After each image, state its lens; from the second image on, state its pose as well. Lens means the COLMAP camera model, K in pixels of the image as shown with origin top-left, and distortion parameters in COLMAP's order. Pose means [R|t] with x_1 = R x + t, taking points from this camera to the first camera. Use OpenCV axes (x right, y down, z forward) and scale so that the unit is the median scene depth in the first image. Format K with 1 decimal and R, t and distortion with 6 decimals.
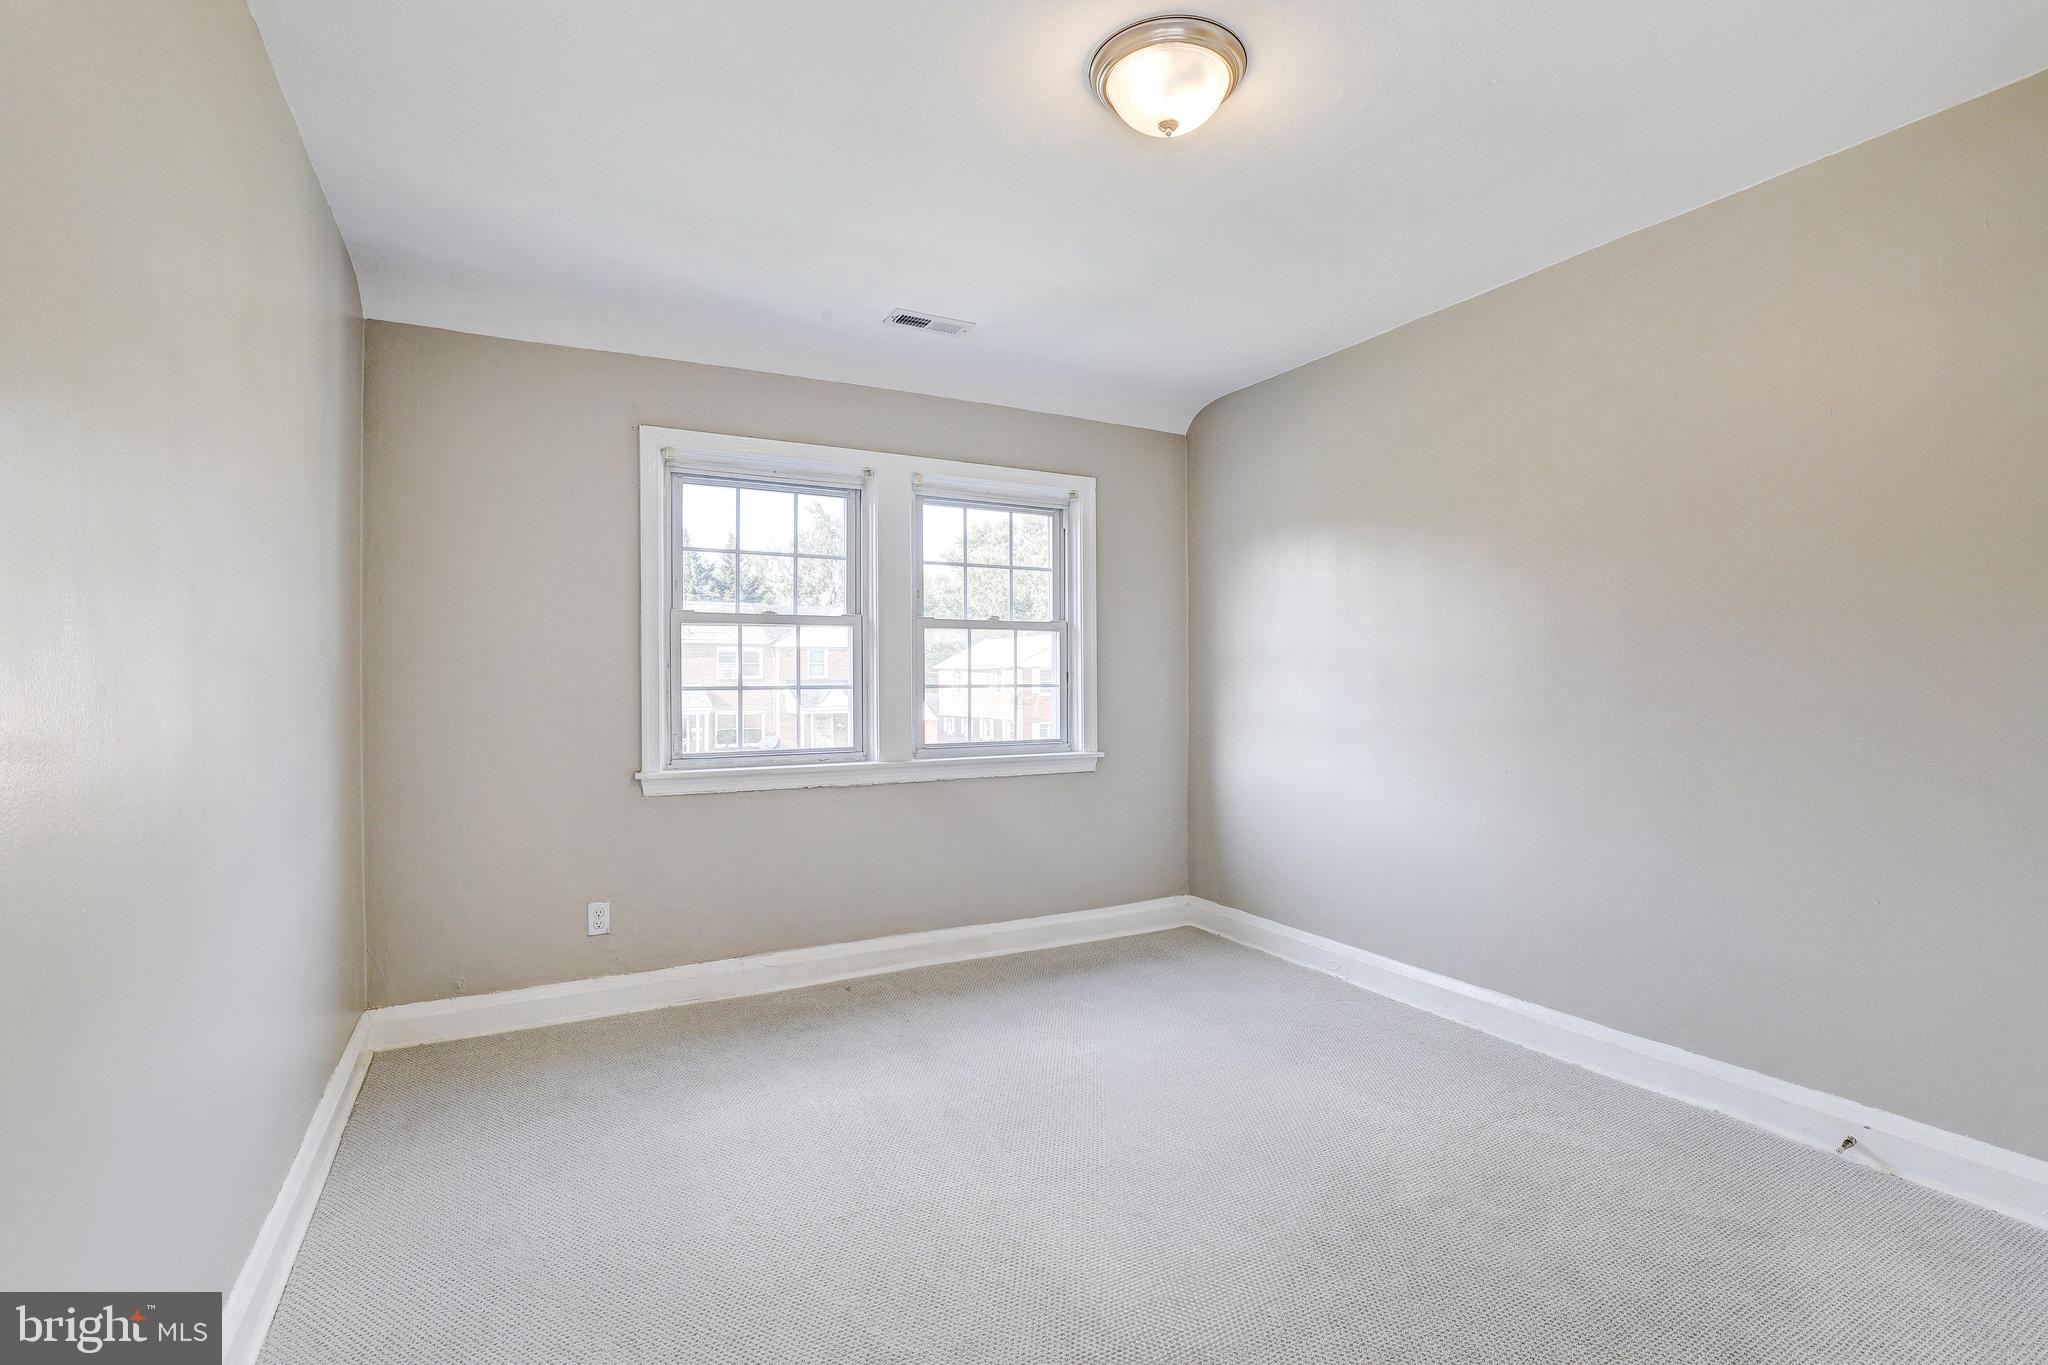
lens RADIAL K [[934.9, 0, 1020.3], [0, 934.9, 682.8], [0, 0, 1]] dist [-0.001113, 0.000570]
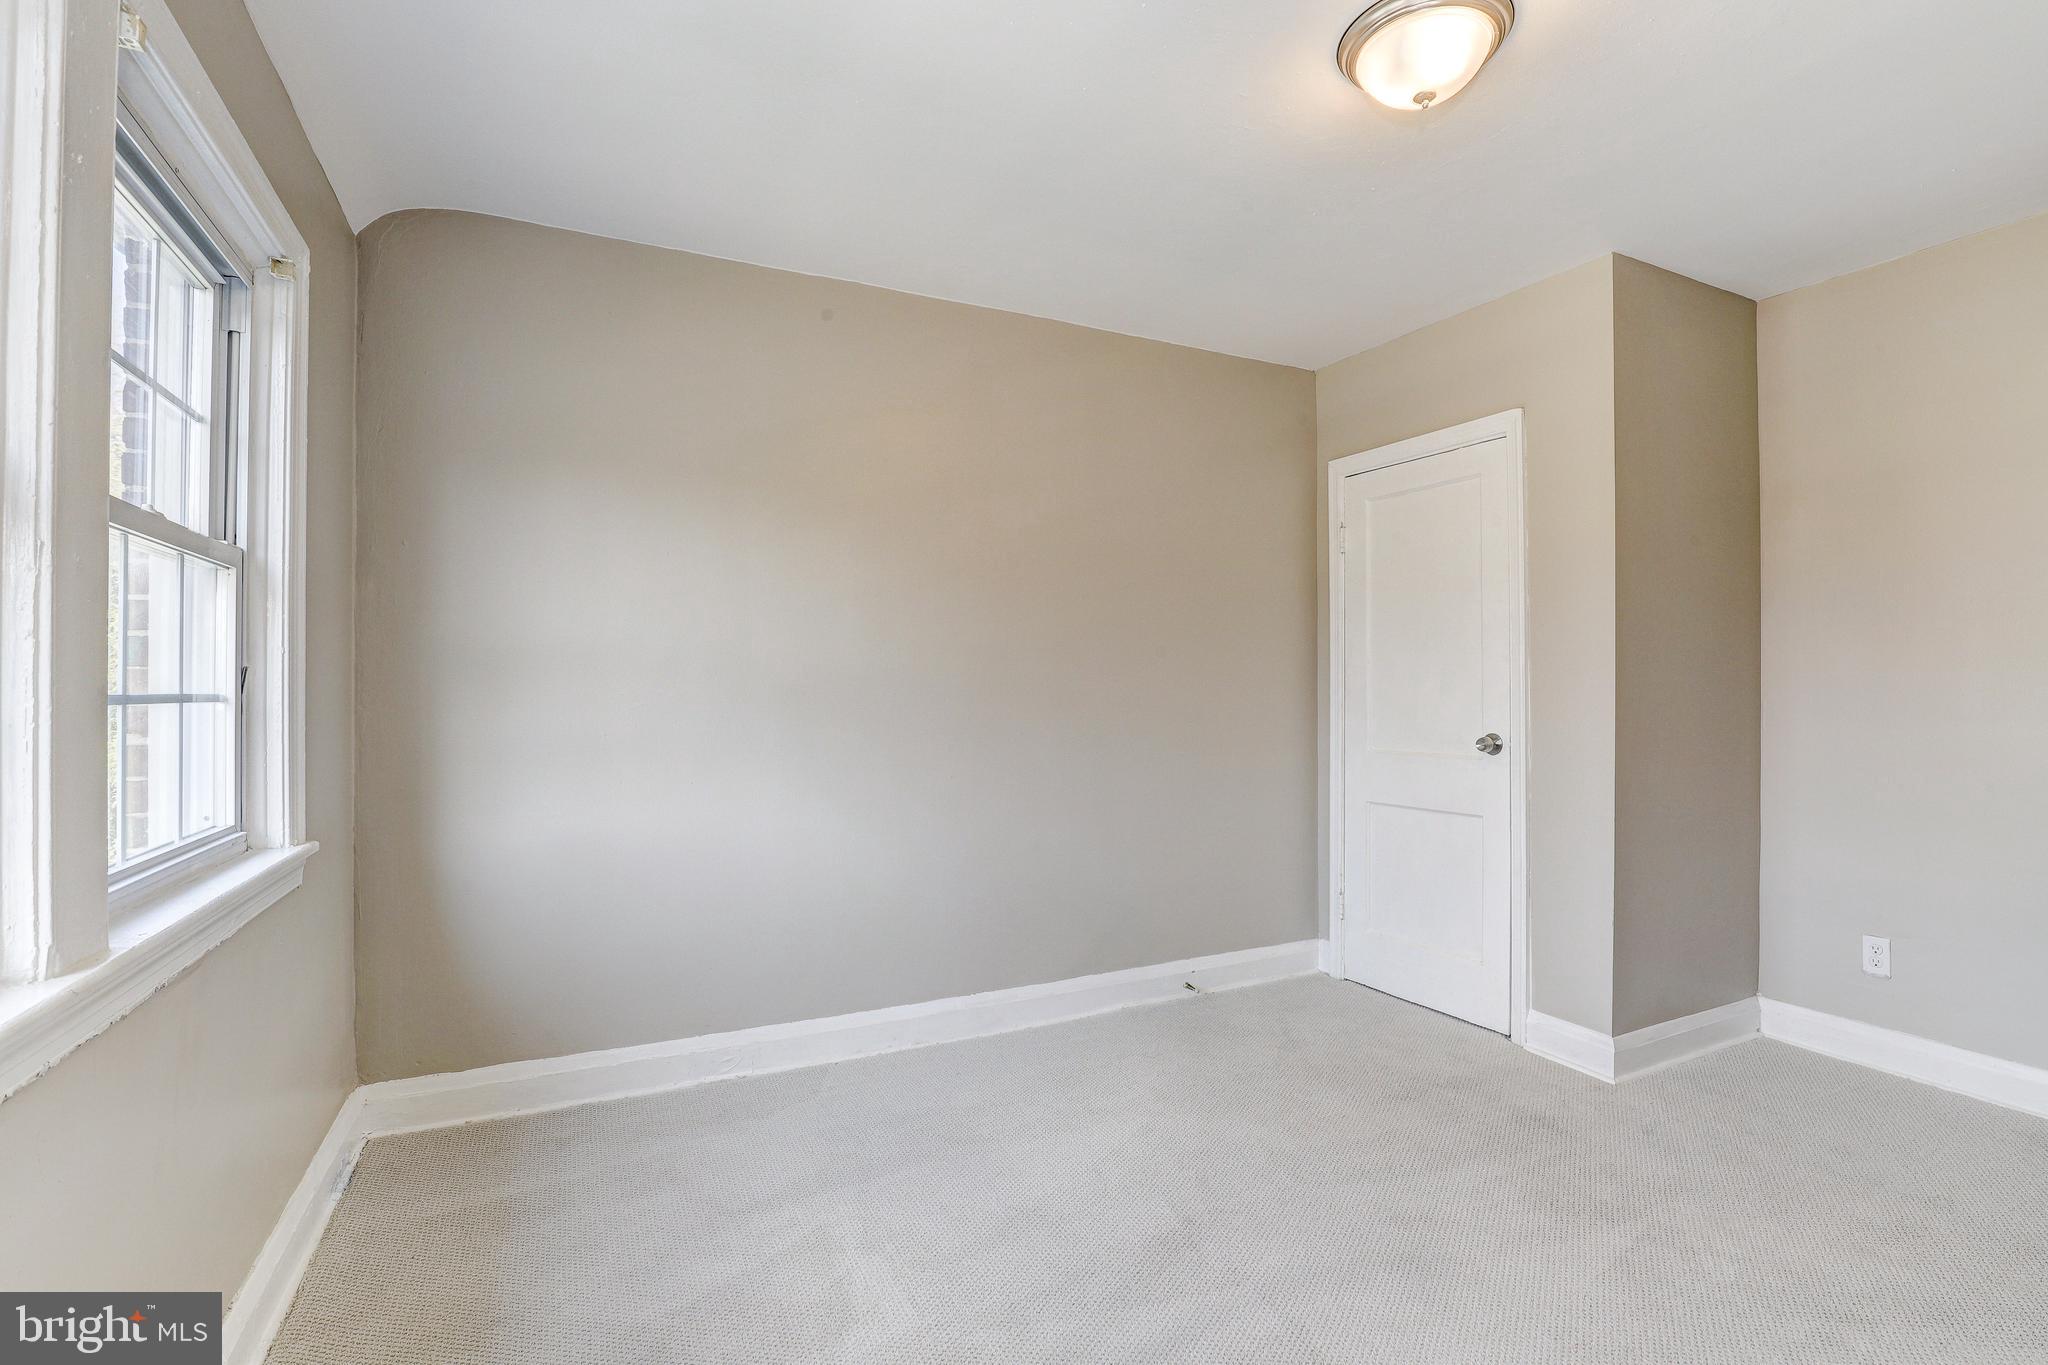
lens RADIAL K [[945.9, 0, 1034.4], [0, 945.9, 681.1], [0, 0, 1]] dist [-0.029679, 0.001219]
pose [[0.032930, 0.015546, 0.999337, -0.471674], [0.003309, 0.999872, -0.015664, 0.003938], [-0.999452, 0.003822, 0.032875, 0.808685]]
